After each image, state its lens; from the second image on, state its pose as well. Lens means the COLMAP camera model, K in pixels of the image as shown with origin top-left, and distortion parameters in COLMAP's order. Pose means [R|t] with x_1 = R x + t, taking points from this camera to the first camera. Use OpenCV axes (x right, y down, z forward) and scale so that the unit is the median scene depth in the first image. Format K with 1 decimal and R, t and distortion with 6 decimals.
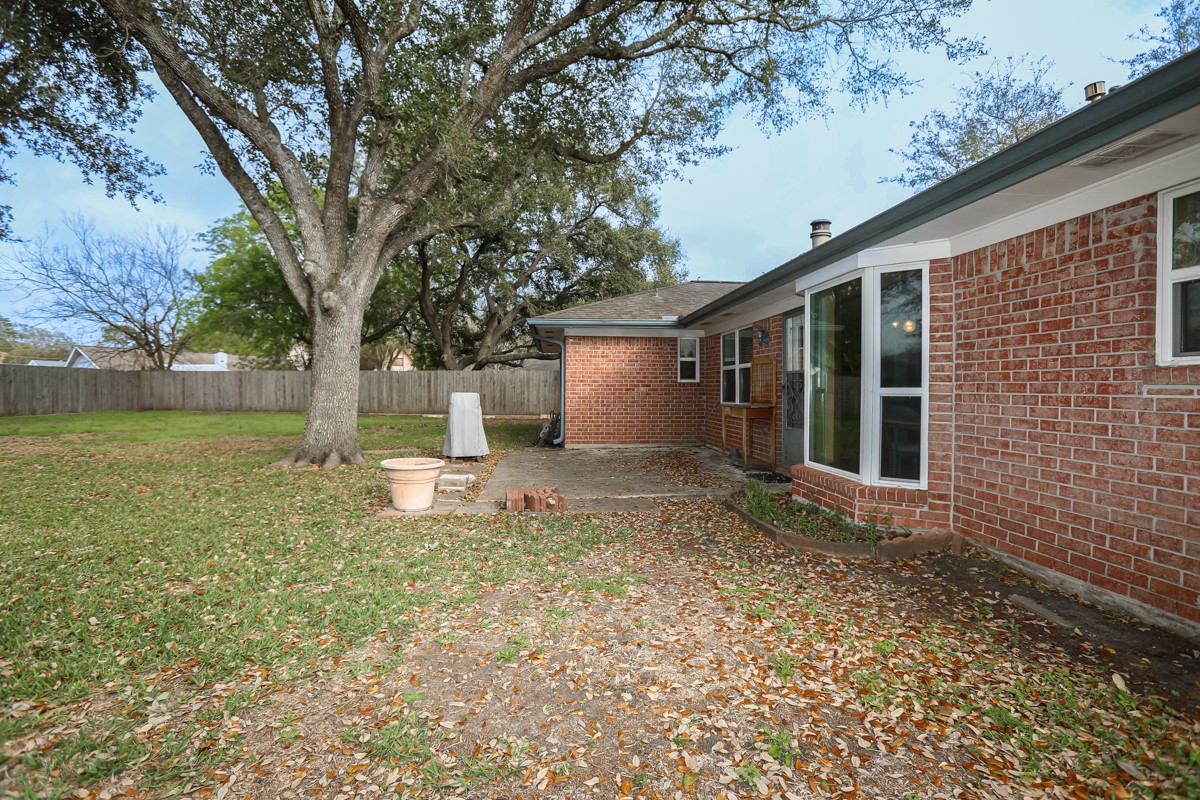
lens RADIAL K [[582.8, 0, 594.5], [0, 582.8, 401.1], [0, 0, 1]] dist [-0.061204, 0.036915]
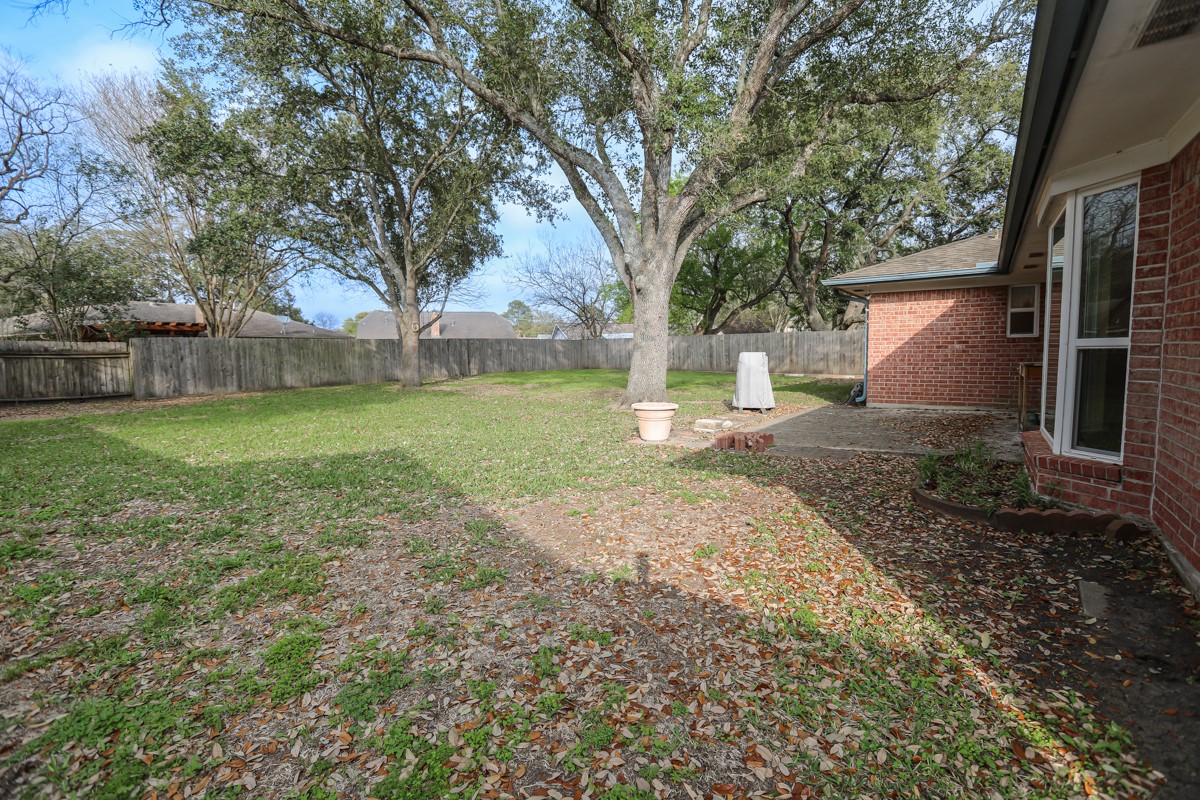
lens RADIAL K [[561.8, 0, 600.0], [0, 561.8, 400.0], [0, 0, 1]] dist [0.004452, 0.001439]
pose [[0.757212, 0.045880, -0.651556, 0.308797], [-0.002579, 0.997732, 0.067259, 0.007308], [0.653164, -0.049250, 0.755613, -0.040303]]
